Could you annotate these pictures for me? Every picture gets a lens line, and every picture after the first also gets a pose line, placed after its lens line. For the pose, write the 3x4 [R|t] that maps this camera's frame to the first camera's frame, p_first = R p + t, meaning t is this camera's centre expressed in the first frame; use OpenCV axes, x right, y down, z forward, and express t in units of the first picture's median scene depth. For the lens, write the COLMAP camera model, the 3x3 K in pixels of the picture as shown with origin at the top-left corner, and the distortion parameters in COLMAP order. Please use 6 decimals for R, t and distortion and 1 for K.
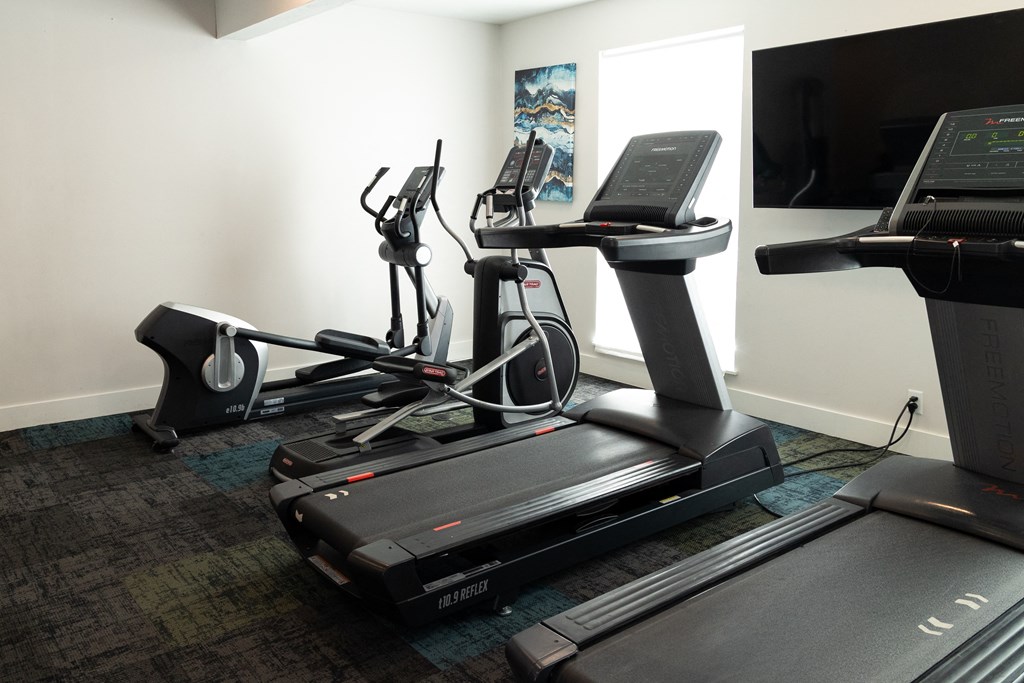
lens RADIAL K [[767.0, 0, 512.3], [0, 767.0, 339.7], [0, 0, 1]] dist [-0.076504, -0.000466]
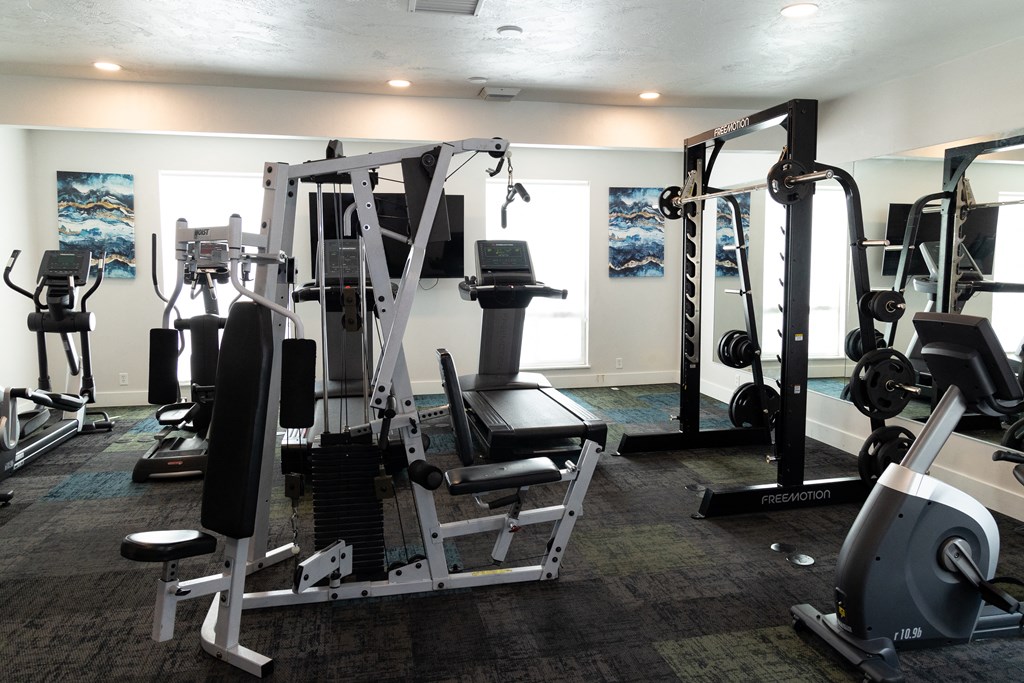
lens RADIAL K [[767.0, 0, 512.7], [0, 767.0, 343.7], [0, 0, 1]] dist [-0.076504, -0.000466]
pose [[0.419731, -0.083531, 0.903797, -0.828597], [0.166615, 0.985926, 0.013745, 0.019927], [-0.892225, 0.144816, 0.427741, -0.110599]]
